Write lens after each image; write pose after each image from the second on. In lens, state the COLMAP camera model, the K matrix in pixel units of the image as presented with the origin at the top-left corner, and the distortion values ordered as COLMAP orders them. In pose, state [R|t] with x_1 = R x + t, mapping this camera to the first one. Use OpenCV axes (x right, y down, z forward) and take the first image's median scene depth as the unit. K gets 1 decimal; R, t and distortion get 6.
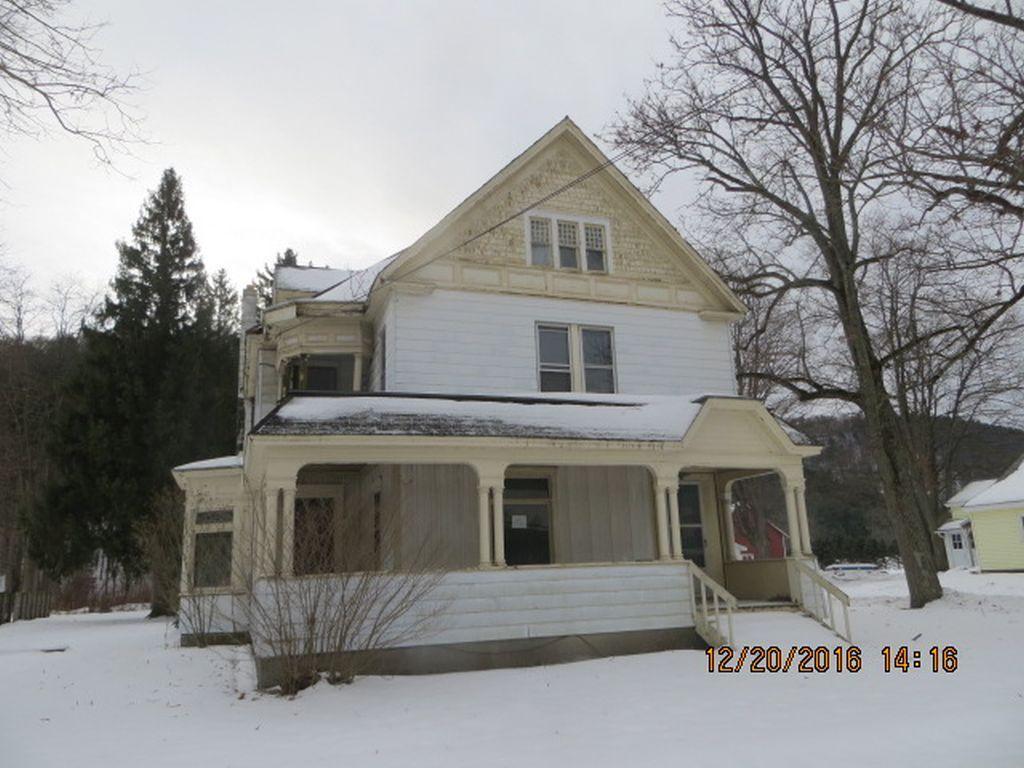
lens RADIAL K [[769.7, 0, 512.0], [0, 769.7, 384.0], [0, 0, 1]] dist [-0.003538, -0.001885]
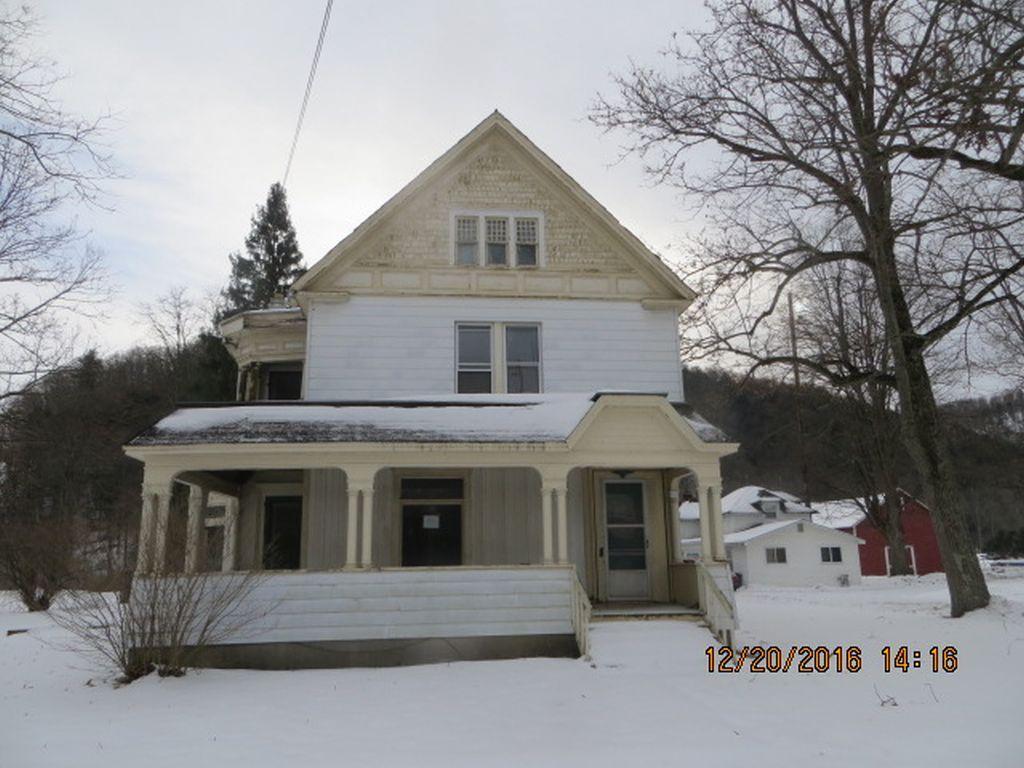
lens RADIAL K [[776.2, 0, 514.5], [0, 776.2, 381.3], [0, 0, 1]] dist [-0.004897, -0.000455]
pose [[0.974241, -0.033162, -0.223059, 0.326332], [0.037078, 0.999223, 0.013390, -0.014478], [0.222441, -0.021316, 0.974713, 0.032042]]
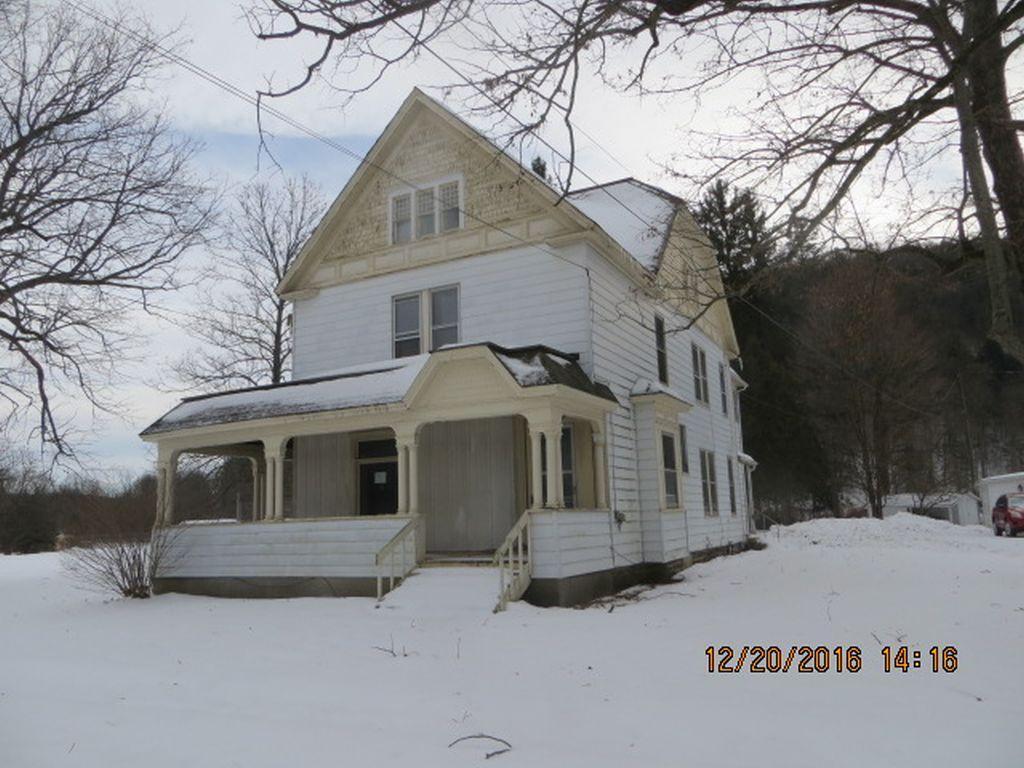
lens RADIAL K [[769.7, 0, 512.0], [0, 769.7, 384.0], [0, 0, 1]] dist [-0.003538, -0.001885]
pose [[0.686842, -0.111099, -0.718265, 0.921147], [0.185199, 0.982379, 0.025146, 0.045651], [0.702815, -0.150293, 0.695315, 0.334927]]
